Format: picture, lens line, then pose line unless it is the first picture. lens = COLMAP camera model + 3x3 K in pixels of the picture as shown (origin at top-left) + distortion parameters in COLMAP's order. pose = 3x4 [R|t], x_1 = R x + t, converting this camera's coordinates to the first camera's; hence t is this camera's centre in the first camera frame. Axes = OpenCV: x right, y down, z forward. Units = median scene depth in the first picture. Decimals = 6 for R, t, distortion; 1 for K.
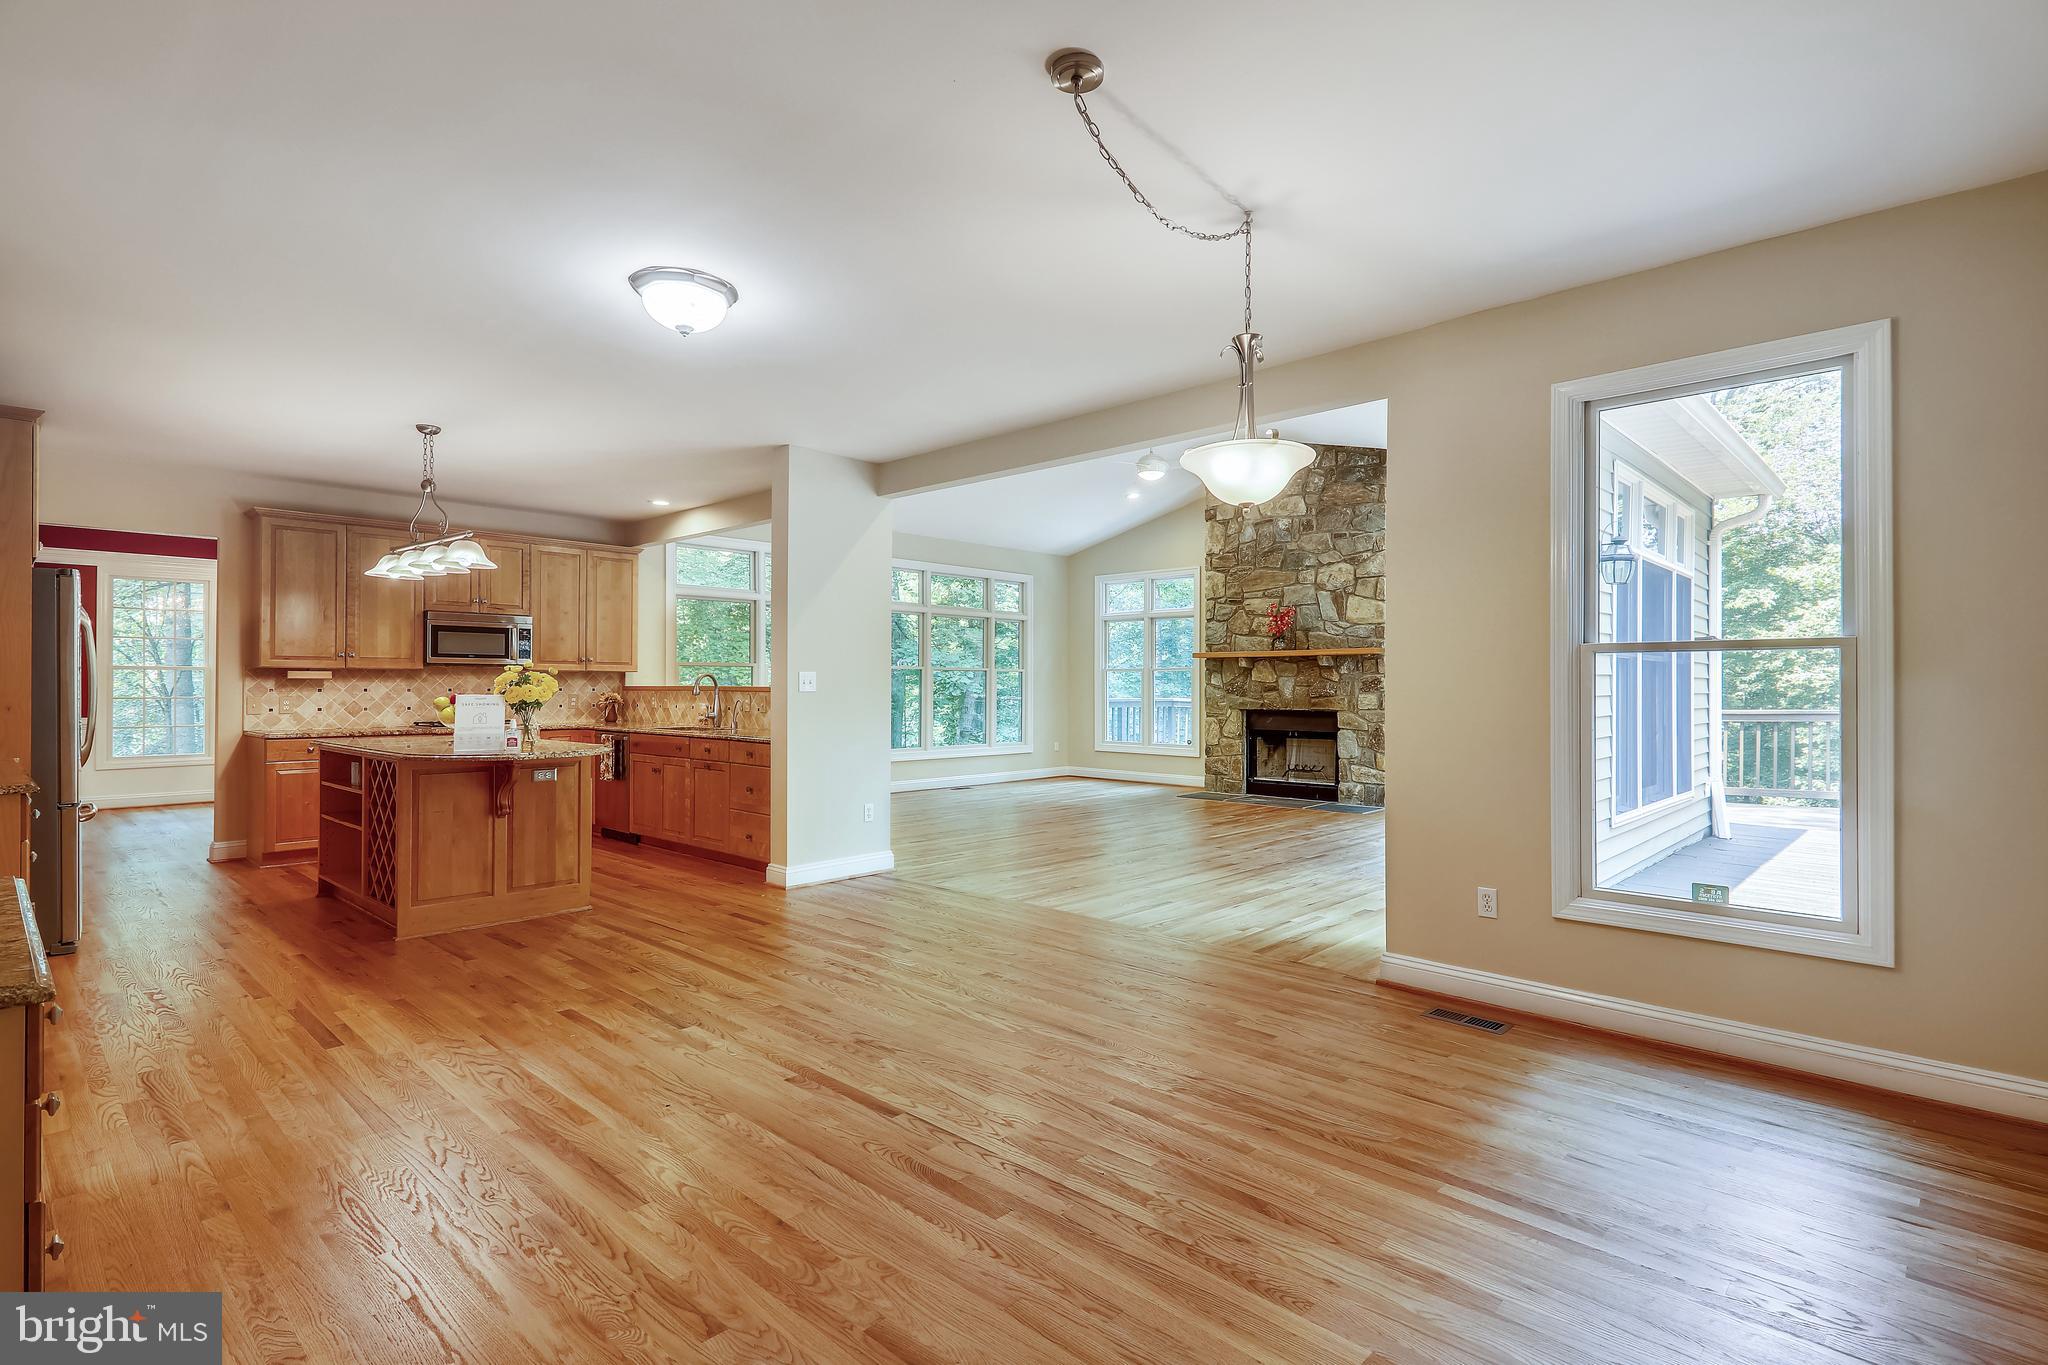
lens RADIAL K [[999.9, 0, 1027.5], [0, 999.9, 691.0], [0, 0, 1]] dist [0.026291, -0.000141]
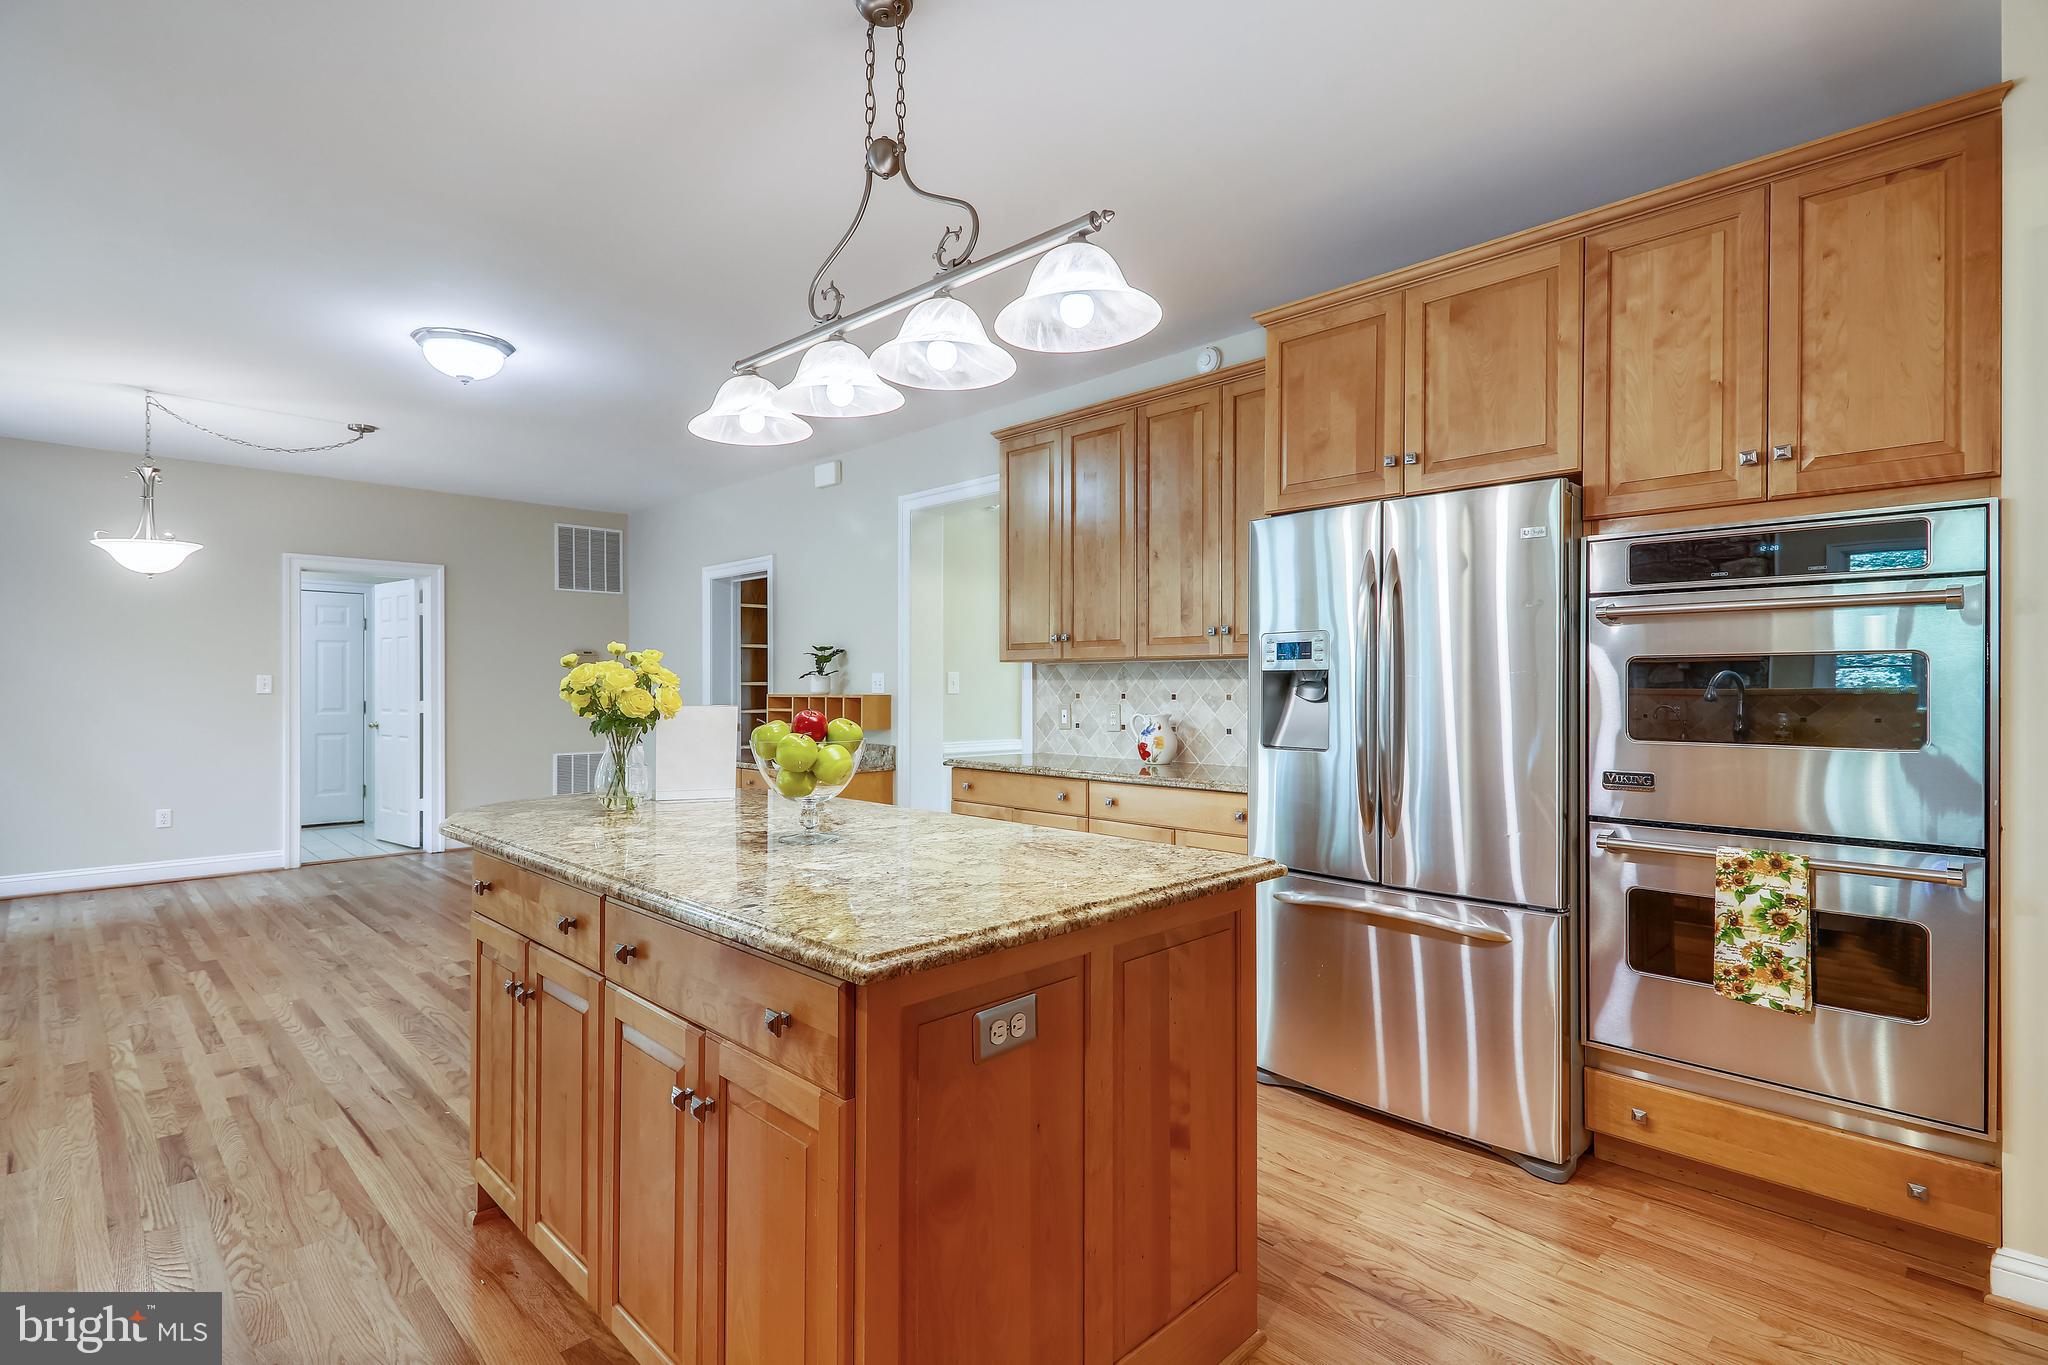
lens RADIAL K [[982.8, 0, 1024.0], [0, 982.8, 682.5], [0, 0, 1]] dist [0.000516, 0.000011]
pose [[-0.999806, -0.003114, 0.019445, -0.353245], [-0.003080, 0.999994, 0.001792, -0.004474], [-0.019451, 0.001732, -0.999809, 0.743548]]
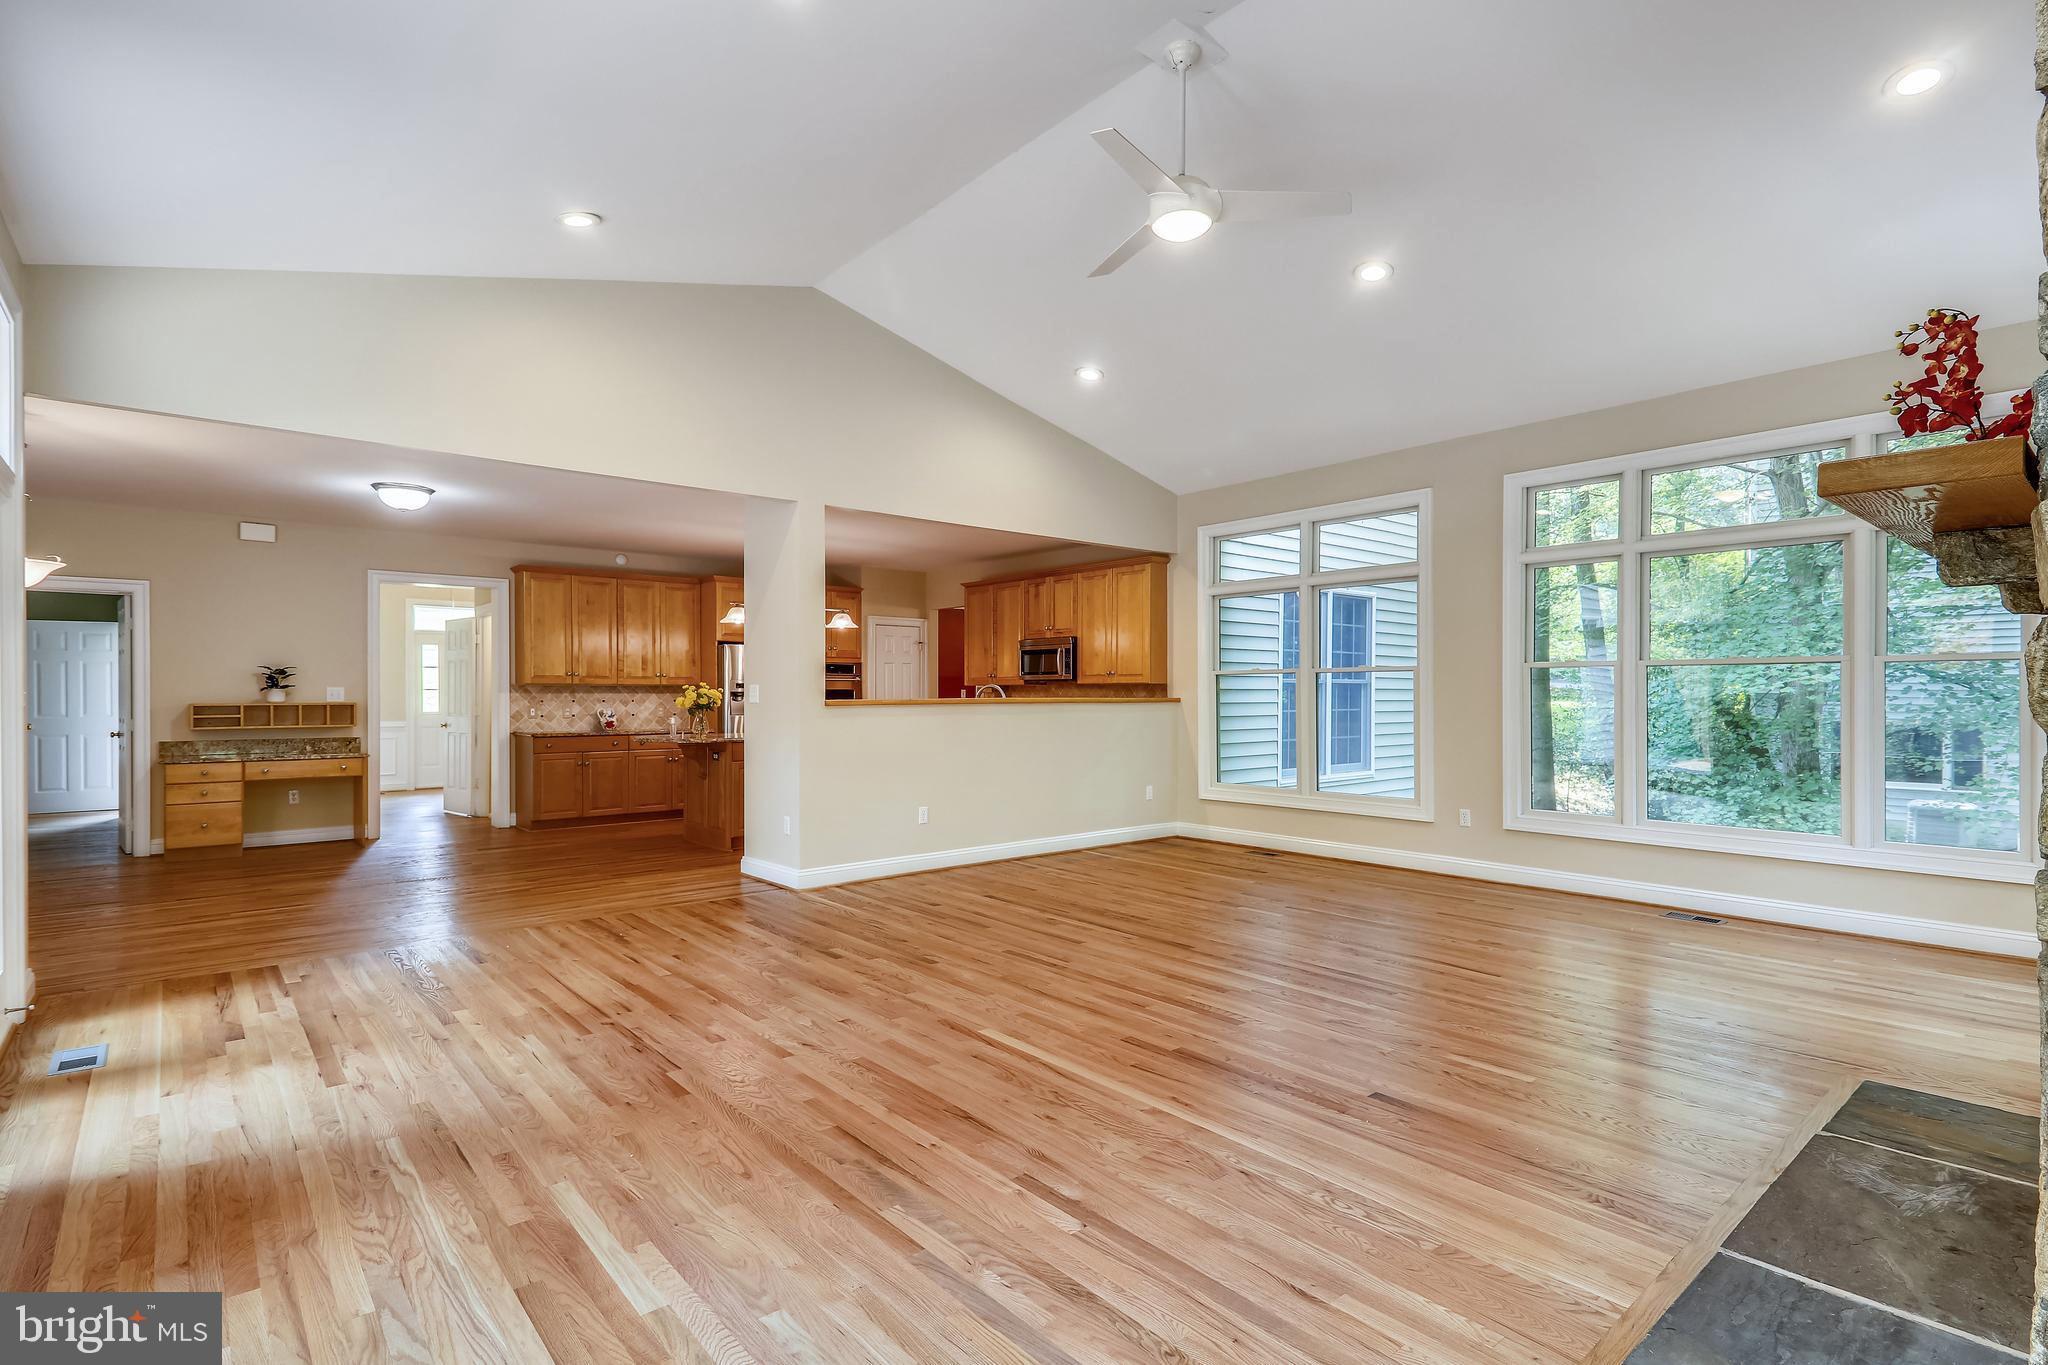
lens RADIAL K [[987.0, 0, 1025.5], [0, 987.0, 698.2], [0, 0, 1]] dist [0.023571, -0.000561]
pose [[-0.097772, 0.002477, -0.995206, 0.494002], [-0.005021, 0.999983, 0.002982, -0.005510], [0.995196, 0.005288, -0.097758, 0.825123]]
